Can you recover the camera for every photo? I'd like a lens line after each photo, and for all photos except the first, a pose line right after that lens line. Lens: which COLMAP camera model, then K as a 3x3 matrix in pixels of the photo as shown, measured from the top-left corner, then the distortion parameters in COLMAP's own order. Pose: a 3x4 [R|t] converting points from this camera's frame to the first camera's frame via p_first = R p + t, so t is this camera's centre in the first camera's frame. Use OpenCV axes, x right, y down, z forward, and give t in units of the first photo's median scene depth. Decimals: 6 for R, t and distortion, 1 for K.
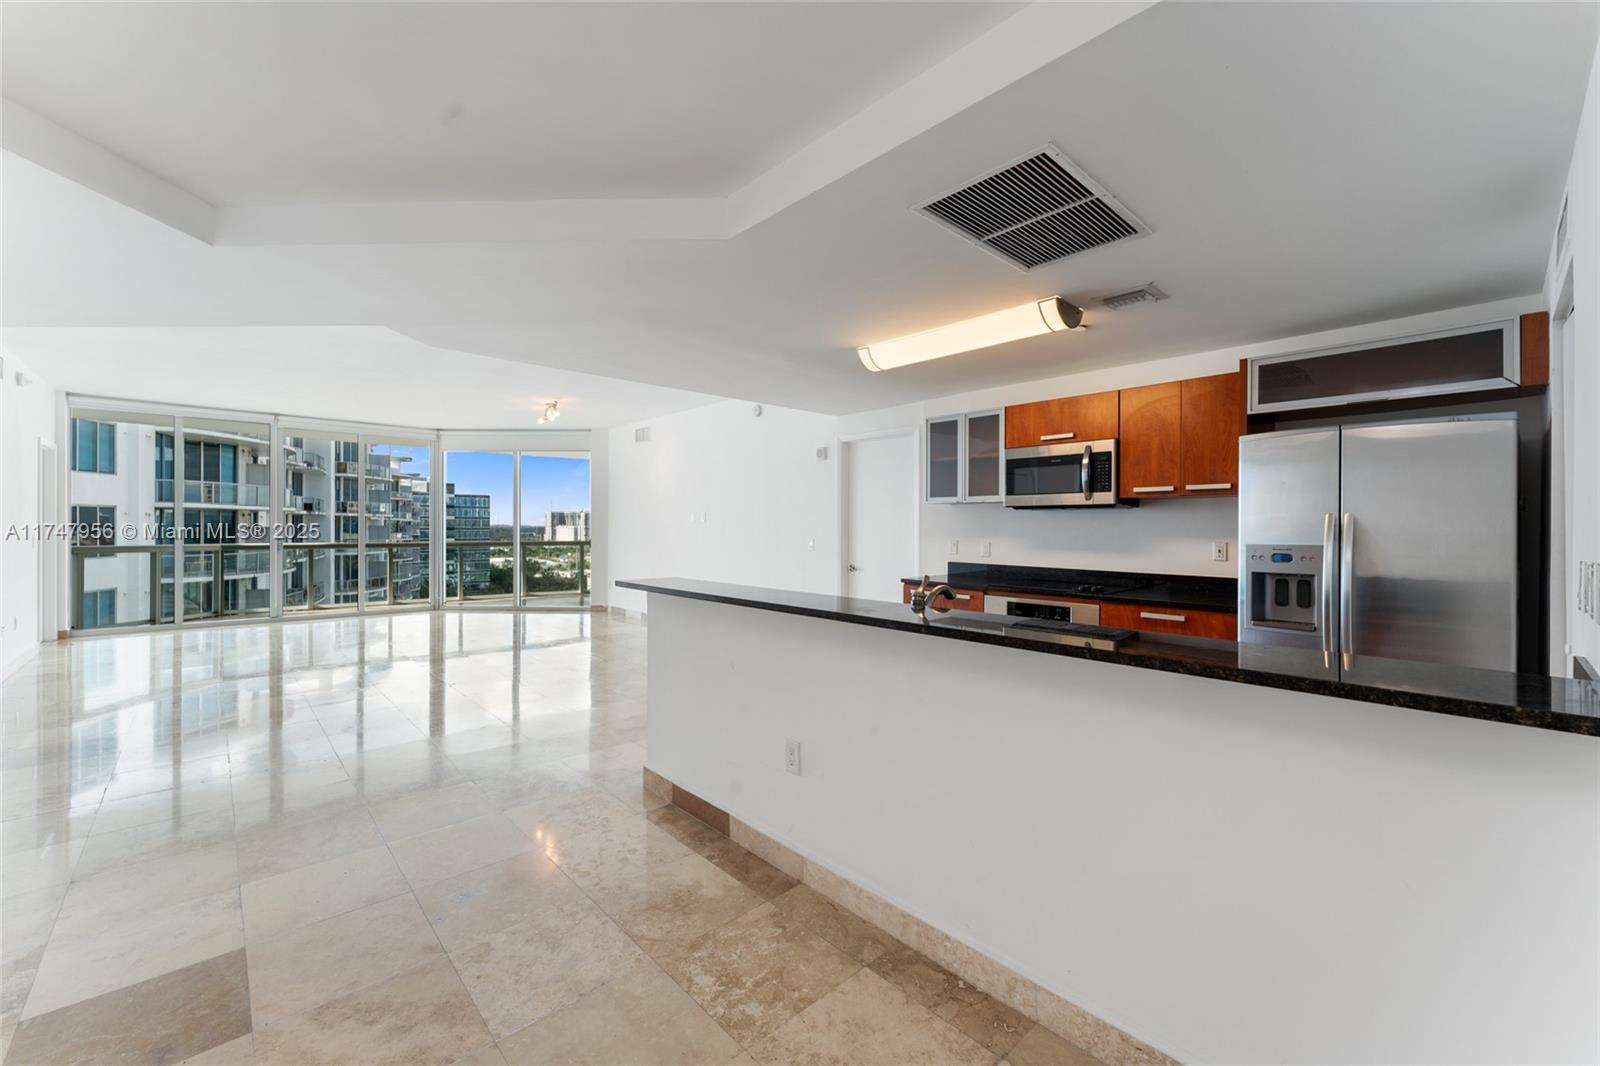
lens RADIAL K [[643.3, 0, 804.3], [0, 643.3, 528.3], [0, 0, 1]] dist [0.000332, 0.000764]
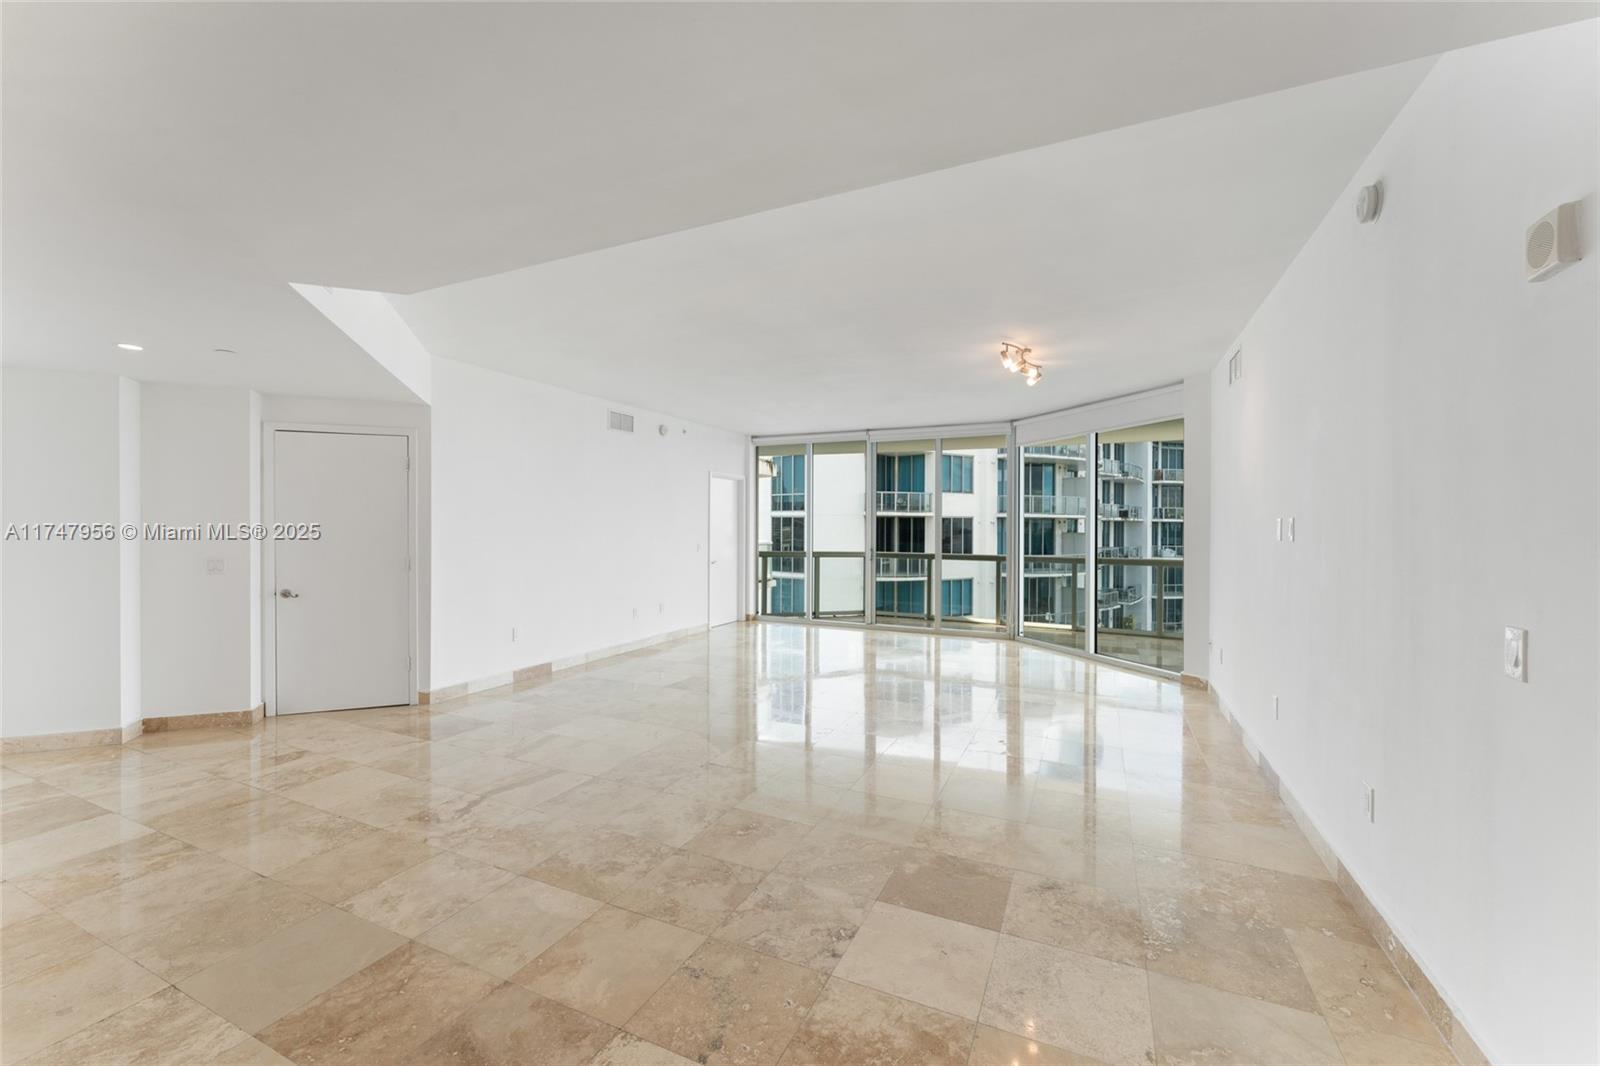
lens RADIAL K [[643.3, 0, 804.2], [0, 643.3, 528.2], [0, 0, 1]] dist [0.000332, 0.000764]
pose [[0.383443, -0.001911, -0.923563, 0.030936], [-0.004857, 0.999980, -0.004086, -0.003965], [0.923552, 0.006053, 0.383426, 0.153380]]
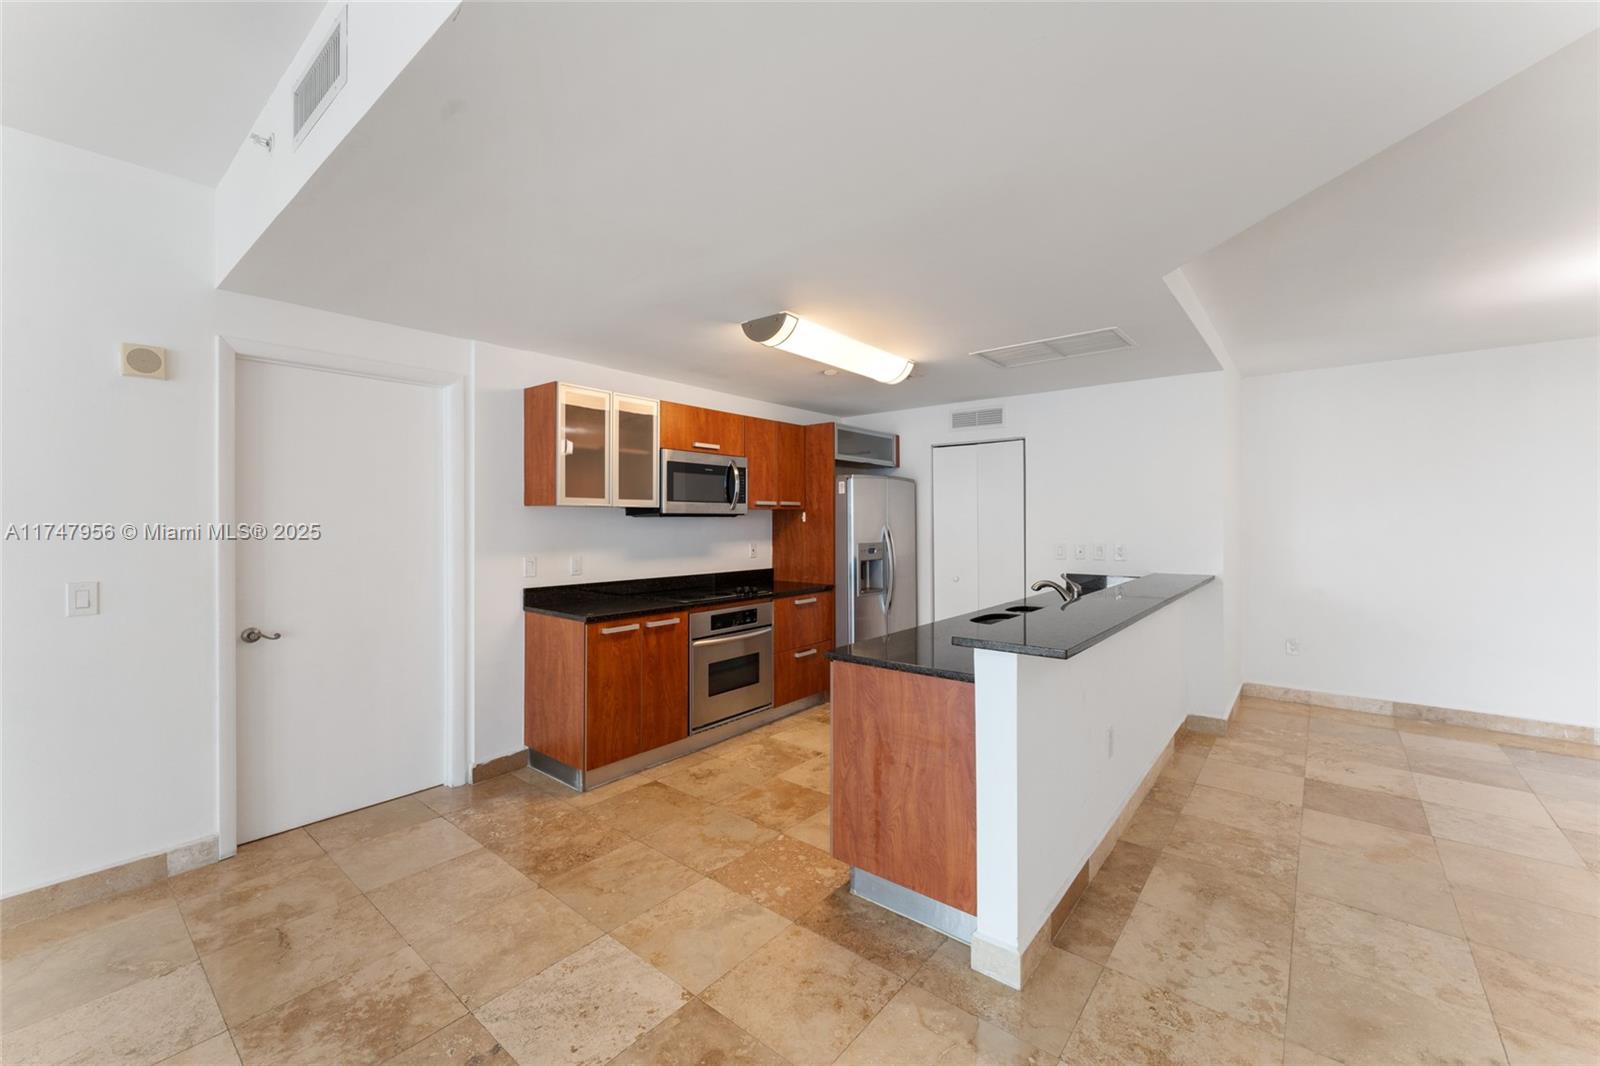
lens RADIAL K [[643.3, 0, 797.4], [0, 643.3, 519.9], [0, 0, 1]] dist [0.000332, 0.000764]
pose [[-0.134309, -0.002891, 0.990935, -0.093389], [0.005657, 0.999977, 0.003685, -0.004222], [-0.990923, 0.006100, -0.134290, 0.147640]]
